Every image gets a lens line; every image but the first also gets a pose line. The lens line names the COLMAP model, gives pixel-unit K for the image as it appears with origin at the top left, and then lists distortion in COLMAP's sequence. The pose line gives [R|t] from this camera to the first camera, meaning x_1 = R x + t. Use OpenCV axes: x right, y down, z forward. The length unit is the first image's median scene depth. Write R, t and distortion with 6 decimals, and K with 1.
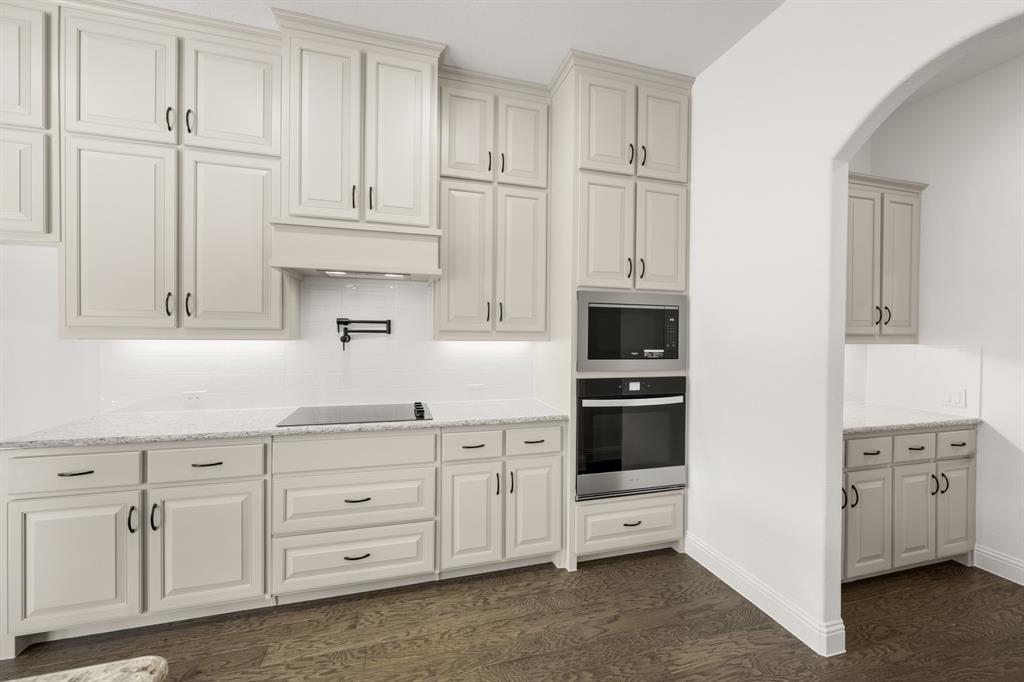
lens RADIAL K [[403.1, 0, 513.7], [0, 403.1, 338.9], [0, 0, 1]] dist [0.001251, 0.000308]
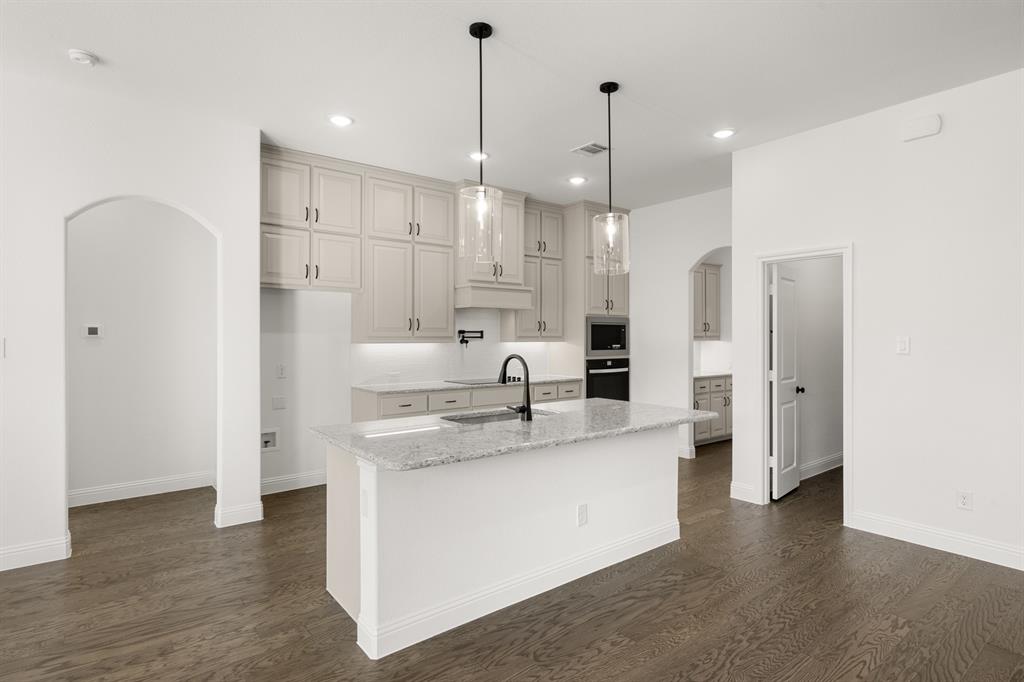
lens RADIAL K [[533.0, 0, 508.6], [0, 533.0, 334.5], [0, 0, 1]] dist [0.001092, -0.000121]
pose [[0.931965, -0.008566, 0.362448, -1.160303], [0.011463, 0.999917, -0.005846, -0.016485], [-0.362368, 0.009603, 0.931986, -1.337562]]
